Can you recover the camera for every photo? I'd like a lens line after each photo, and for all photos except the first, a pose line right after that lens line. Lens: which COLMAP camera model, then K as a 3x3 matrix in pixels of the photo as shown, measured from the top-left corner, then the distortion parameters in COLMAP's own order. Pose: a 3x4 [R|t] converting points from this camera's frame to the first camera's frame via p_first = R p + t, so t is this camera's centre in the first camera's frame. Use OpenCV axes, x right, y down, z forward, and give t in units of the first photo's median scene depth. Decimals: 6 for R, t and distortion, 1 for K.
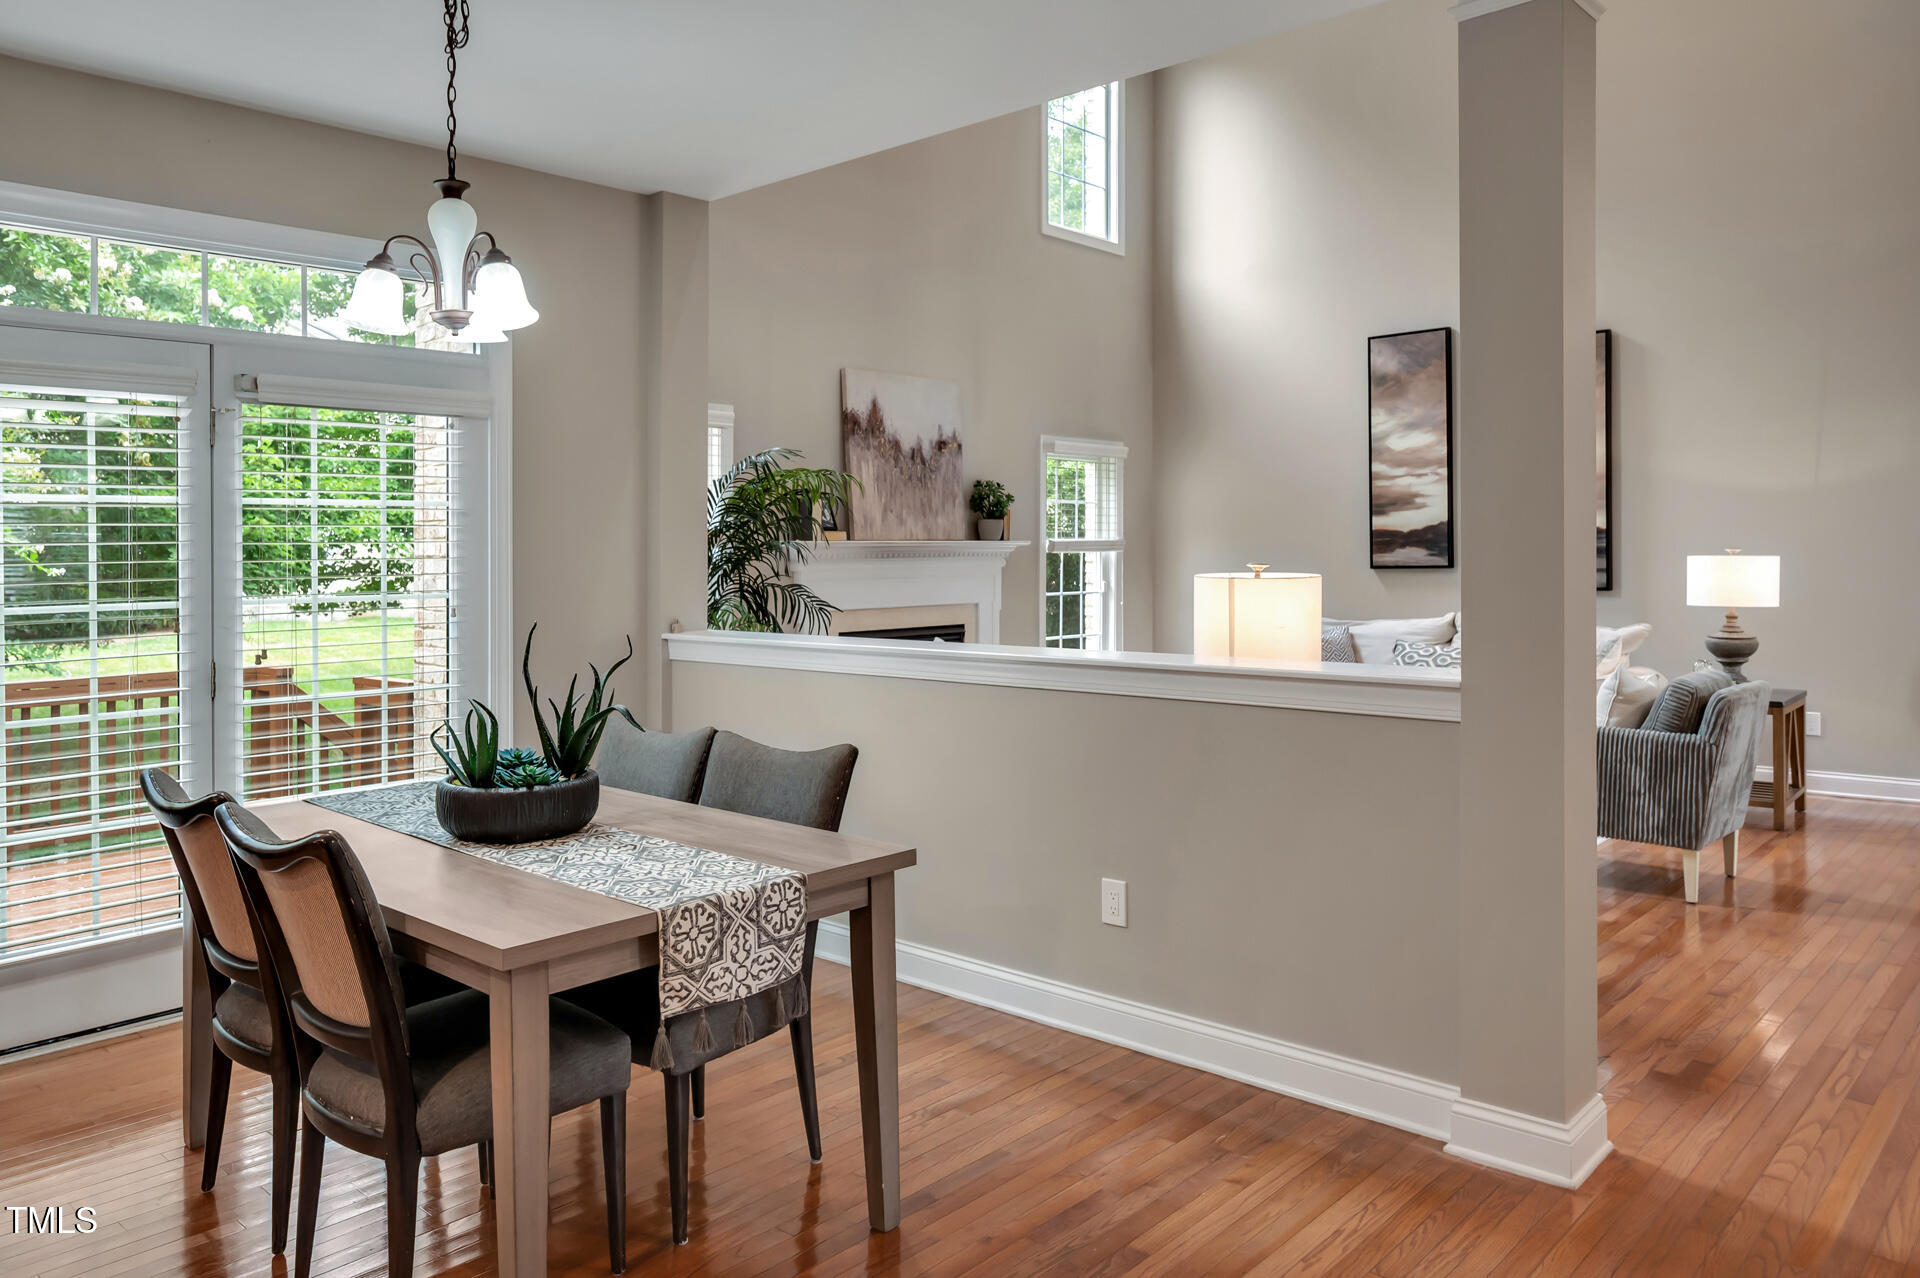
lens RADIAL K [[1369.6, 0, 954.6], [0, 1369.6, 561.4], [0, 0, 1]] dist [-0.011686, 0.000587]
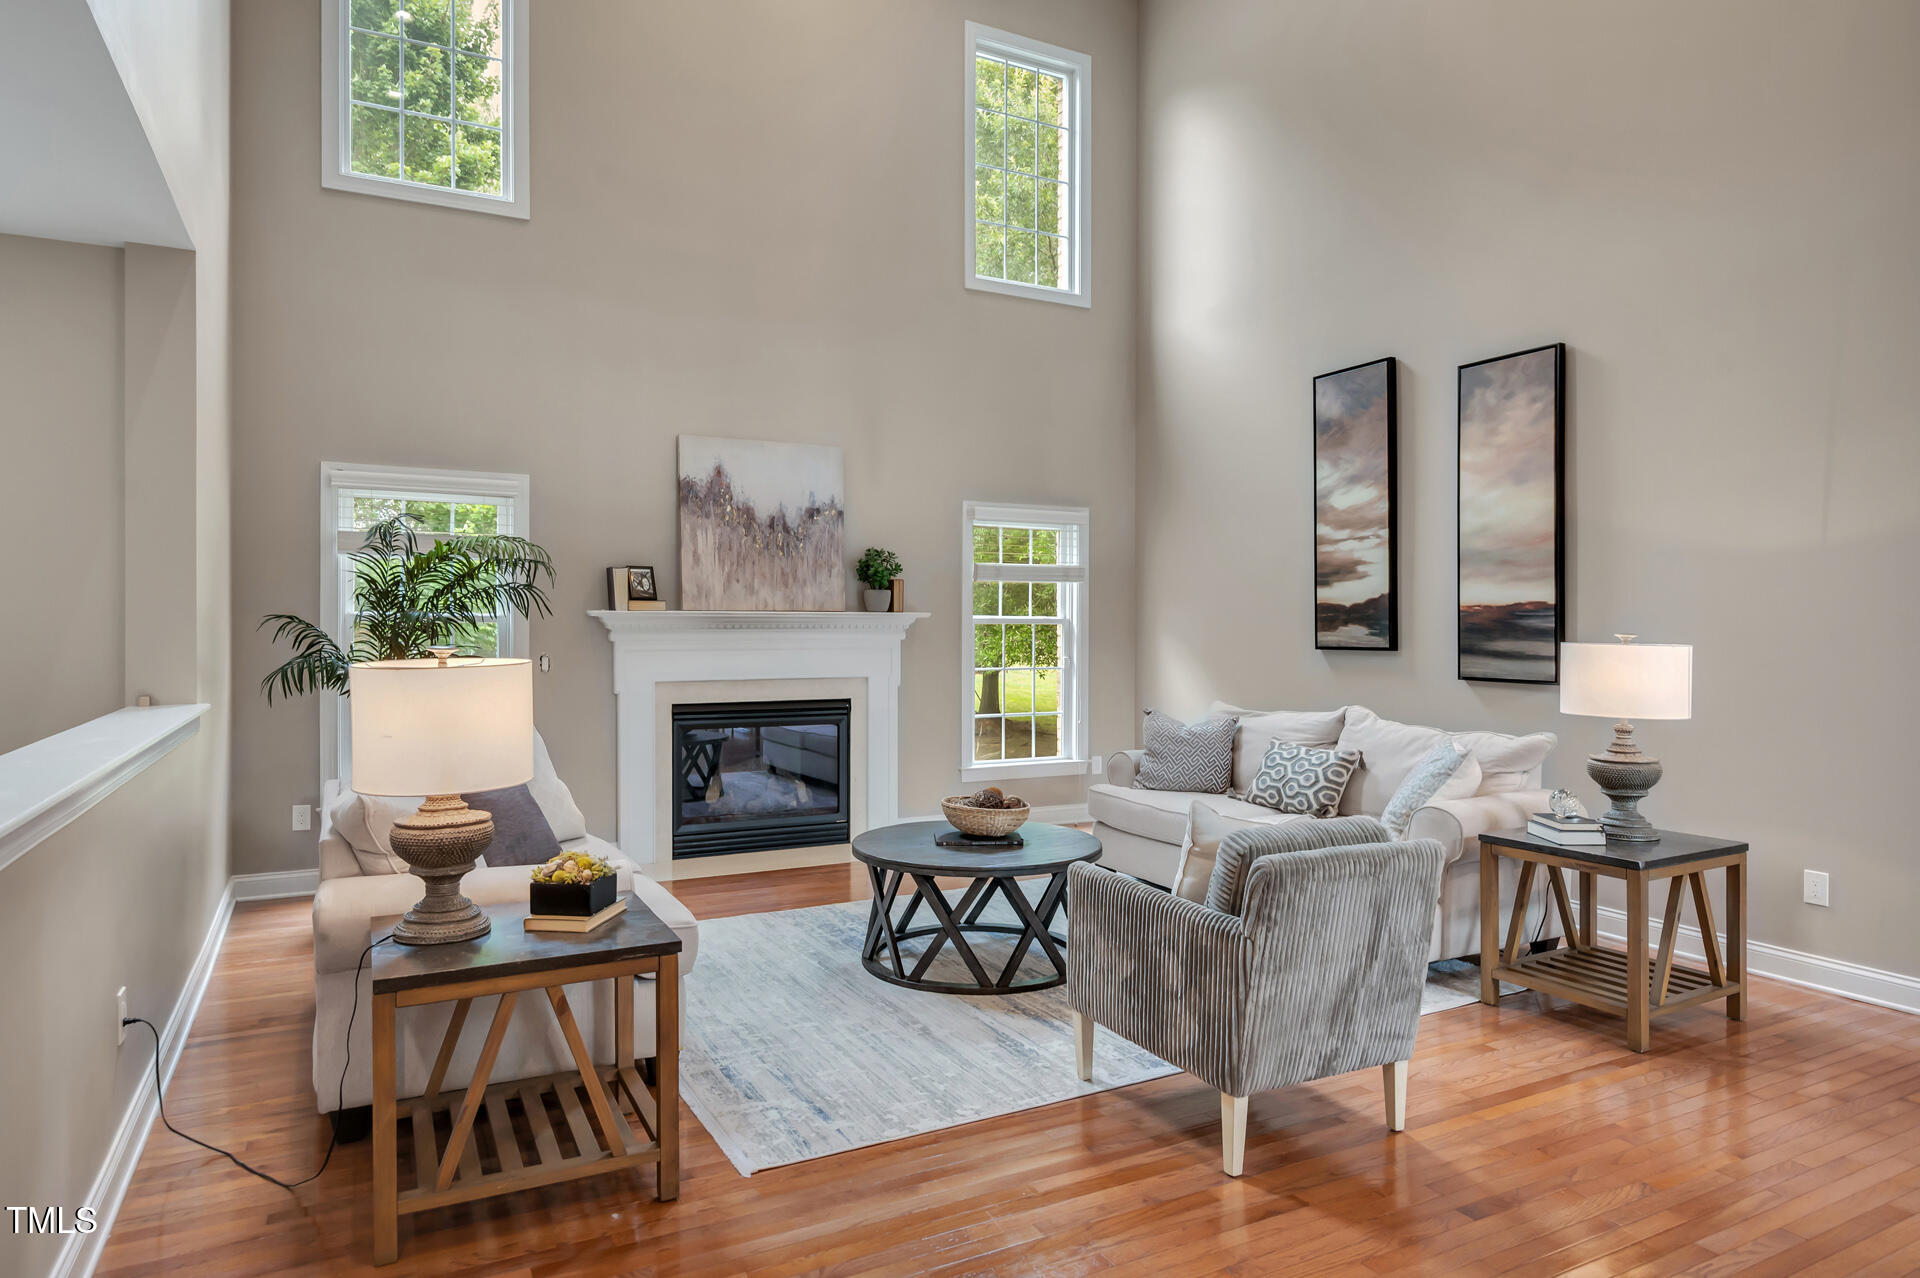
lens RADIAL K [[1165.6, 0, 971.6], [0, 1165.6, 637.4], [0, 0, 1]] dist [-0.005939, -0.003139]
pose [[0.941788, 0.016736, -0.335790, 0.360226], [-0.013603, 0.999839, 0.011681, -0.007798], [0.335931, -0.006433, 0.941865, 0.254822]]
